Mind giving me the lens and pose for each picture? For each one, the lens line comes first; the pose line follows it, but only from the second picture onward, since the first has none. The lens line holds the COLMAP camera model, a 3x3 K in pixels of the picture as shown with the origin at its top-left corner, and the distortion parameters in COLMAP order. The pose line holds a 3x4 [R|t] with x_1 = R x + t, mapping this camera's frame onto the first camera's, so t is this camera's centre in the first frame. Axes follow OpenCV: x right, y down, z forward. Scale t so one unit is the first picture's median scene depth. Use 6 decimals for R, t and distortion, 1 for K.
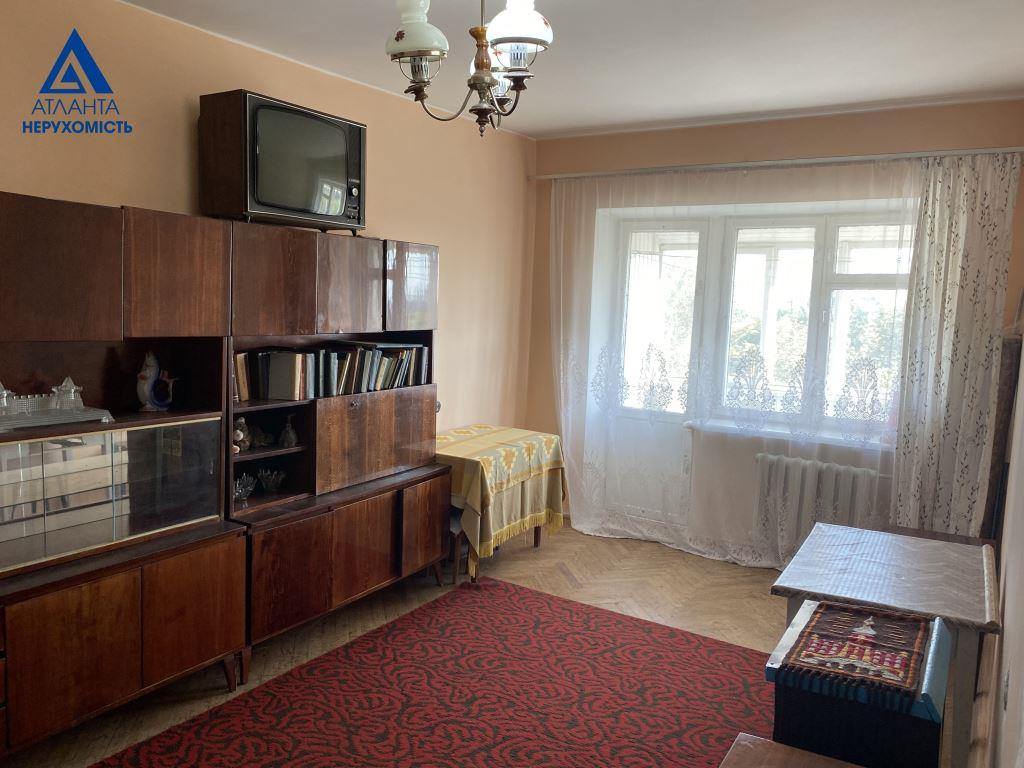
lens RADIAL K [[783.7, 0, 507.0], [0, 783.7, 381.1], [0, 0, 1]] dist [0.063677, -0.042223]
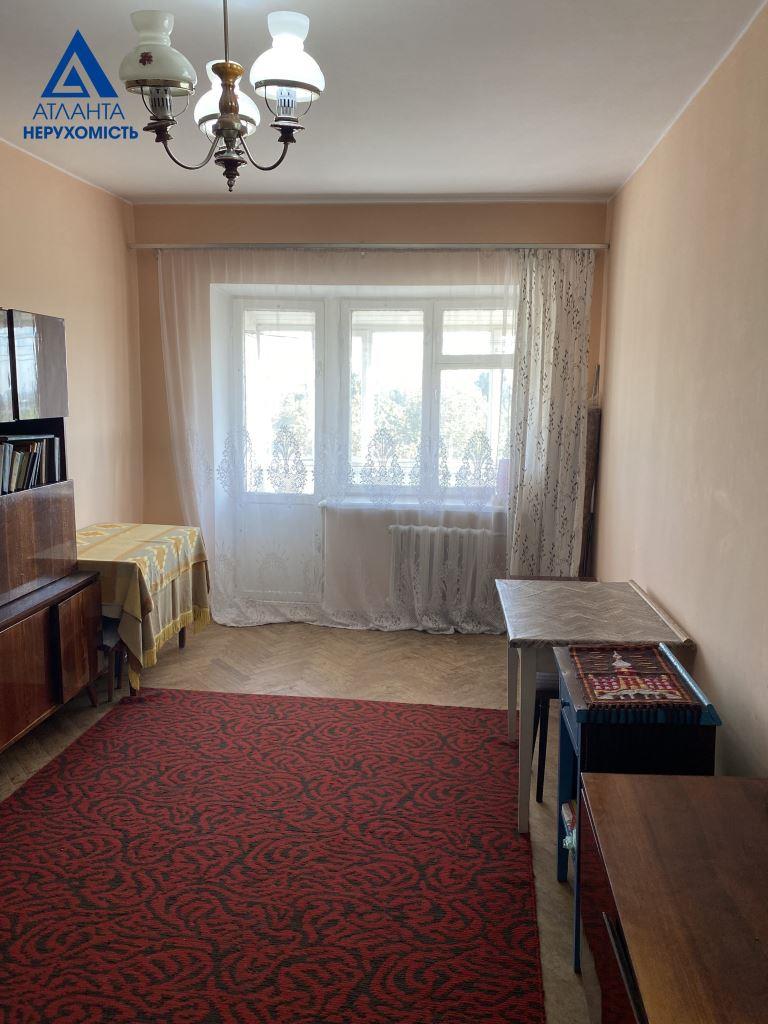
lens RADIAL K [[783.7, 0, 386.3], [0, 783.7, 509.4], [0, 0, 1]] dist [0.063677, -0.042223]
pose [[0.903829, -0.085260, 0.419313, -0.150065], [0.061957, 0.995697, 0.068911, -0.003373], [-0.423385, -0.036305, 0.905222, 0.059142]]
